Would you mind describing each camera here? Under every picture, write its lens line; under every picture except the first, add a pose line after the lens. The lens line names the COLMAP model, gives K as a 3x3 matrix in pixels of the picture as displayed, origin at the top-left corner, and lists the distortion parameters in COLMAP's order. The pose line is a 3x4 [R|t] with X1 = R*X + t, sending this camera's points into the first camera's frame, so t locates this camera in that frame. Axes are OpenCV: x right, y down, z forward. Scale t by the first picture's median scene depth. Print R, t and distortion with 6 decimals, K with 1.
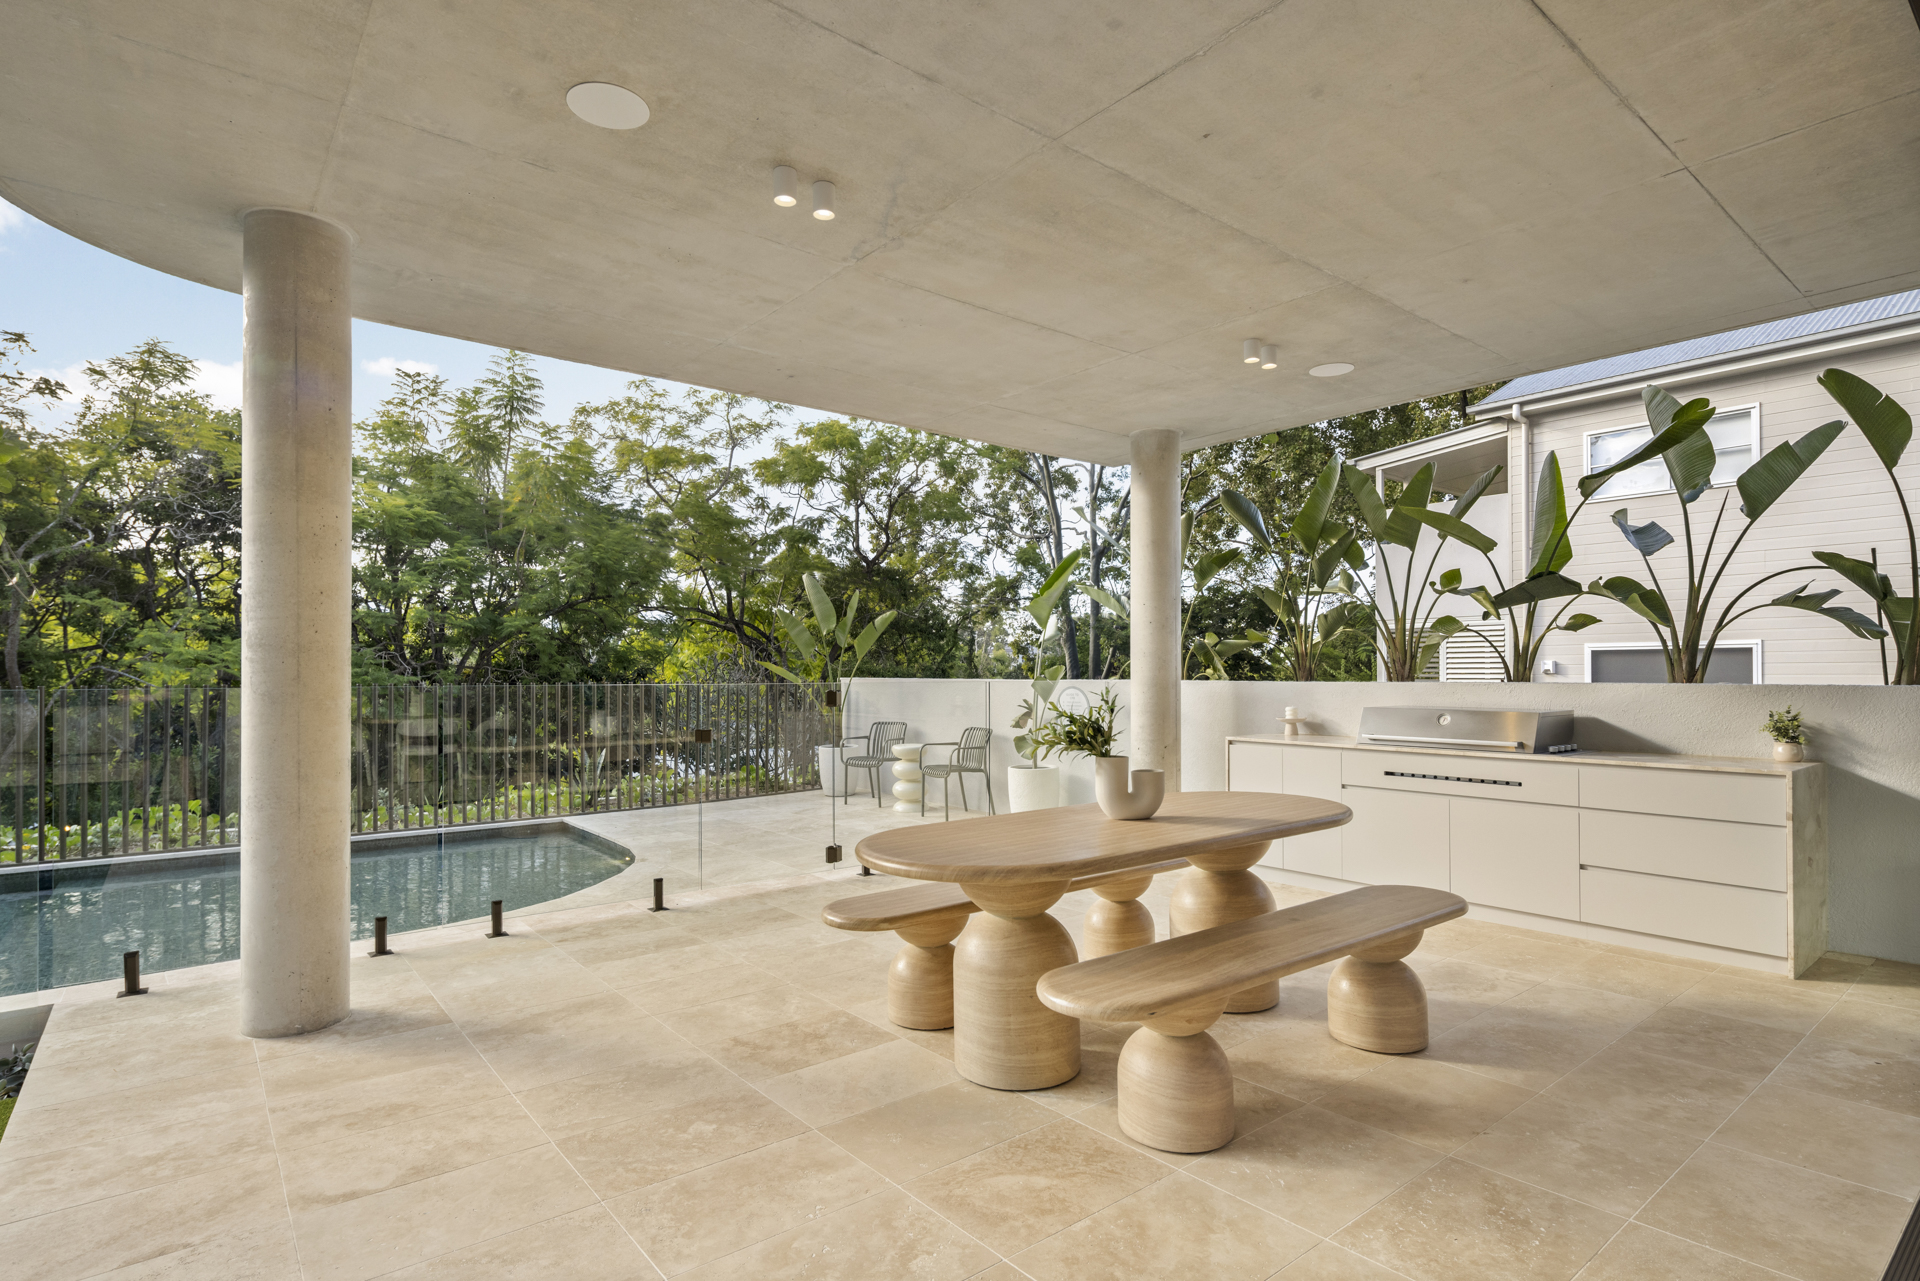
lens RADIAL K [[964.3, 0, 968.9], [0, 964.3, 674.7], [0, 0, 1]] dist [0.001182, -0.000472]
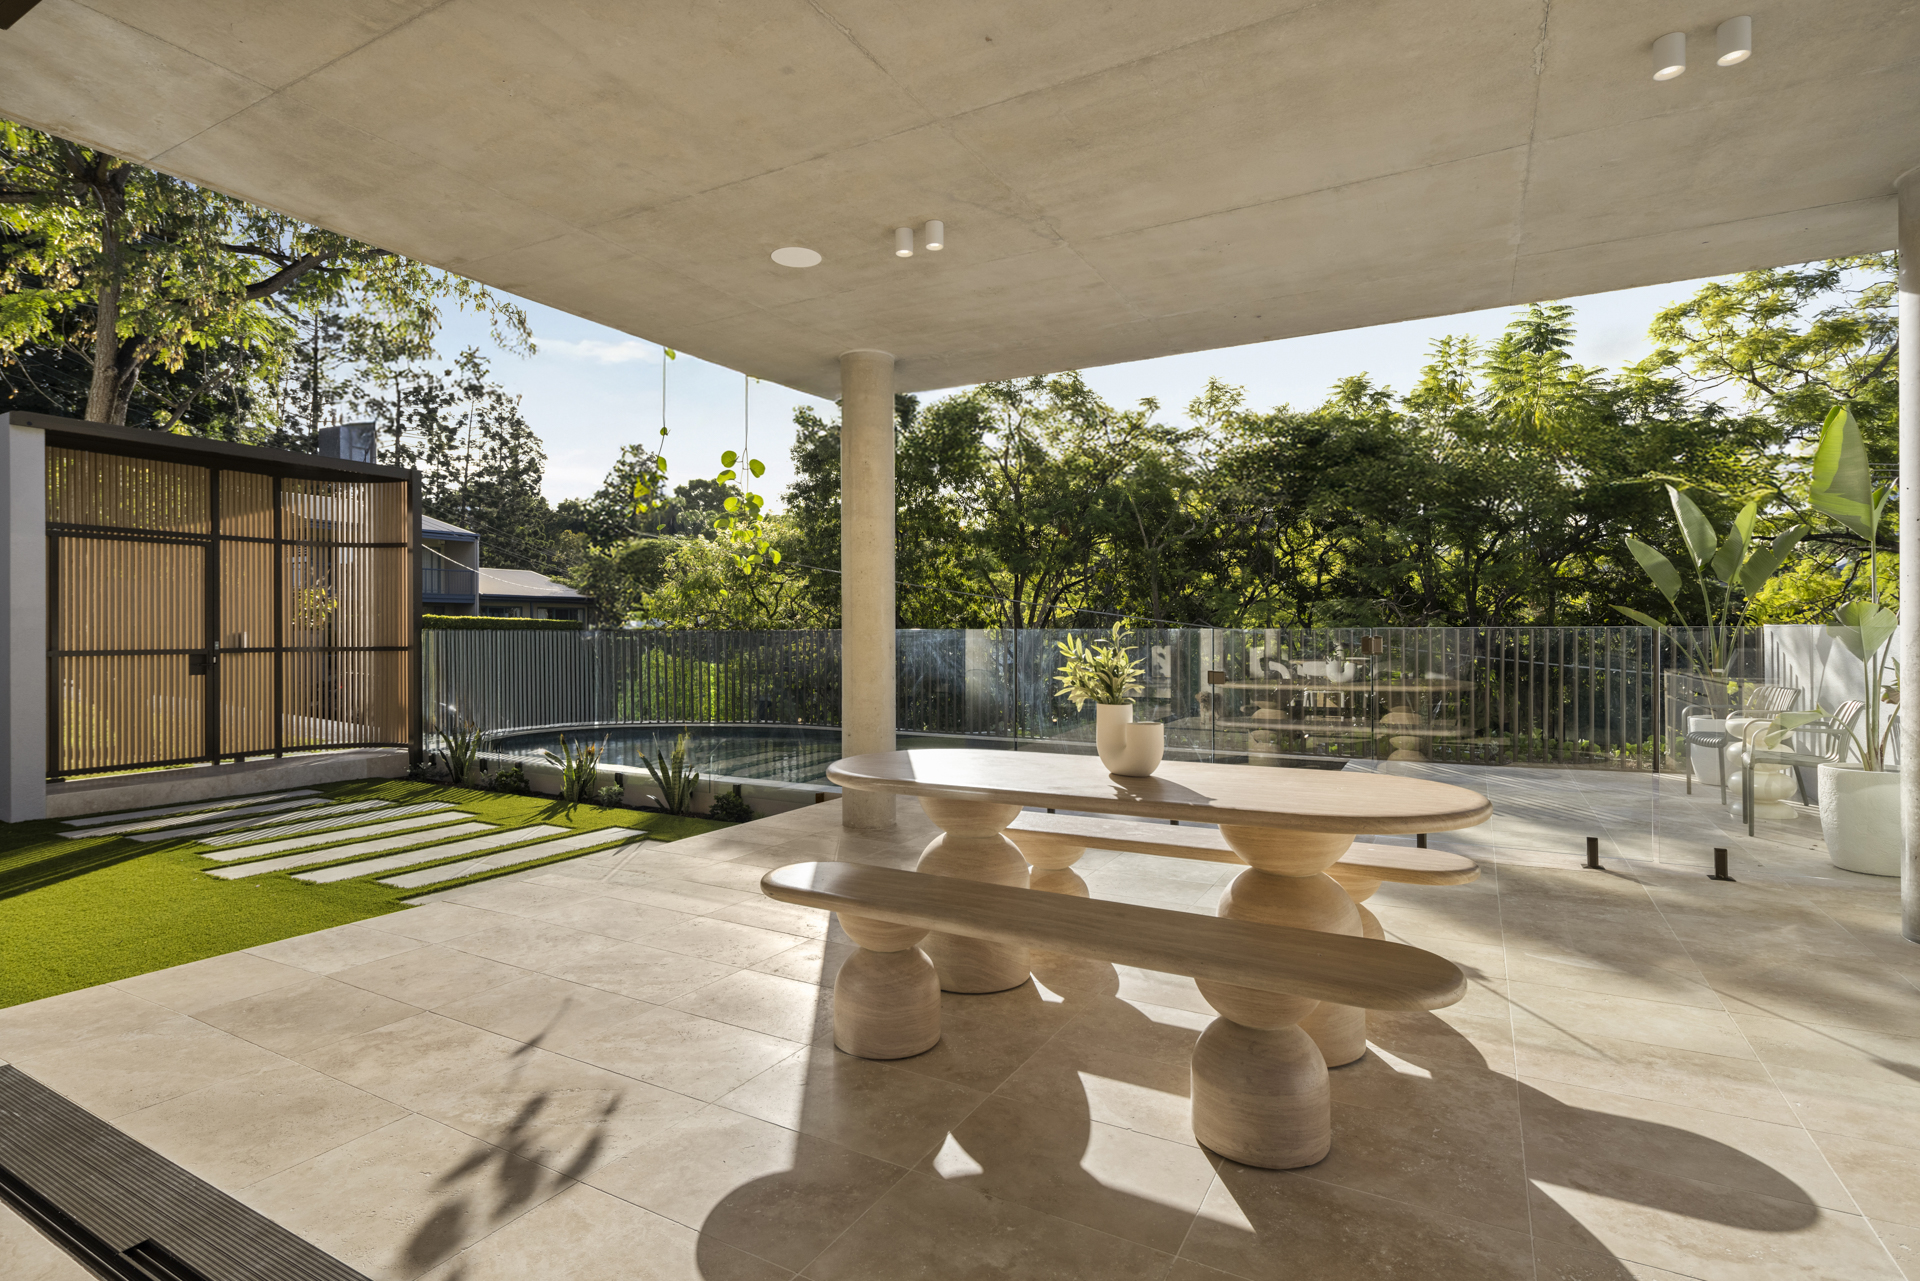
lens RADIAL K [[964.3, 0, 965.8], [0, 964.3, 630.4], [0, 0, 1]] dist [0.001182, -0.000472]
pose [[0.365671, 0.002497, -0.930741, 0.834323], [0.001651, 0.999993, 0.003332, 0.012997], [0.930743, -0.002754, 0.365665, 0.470777]]
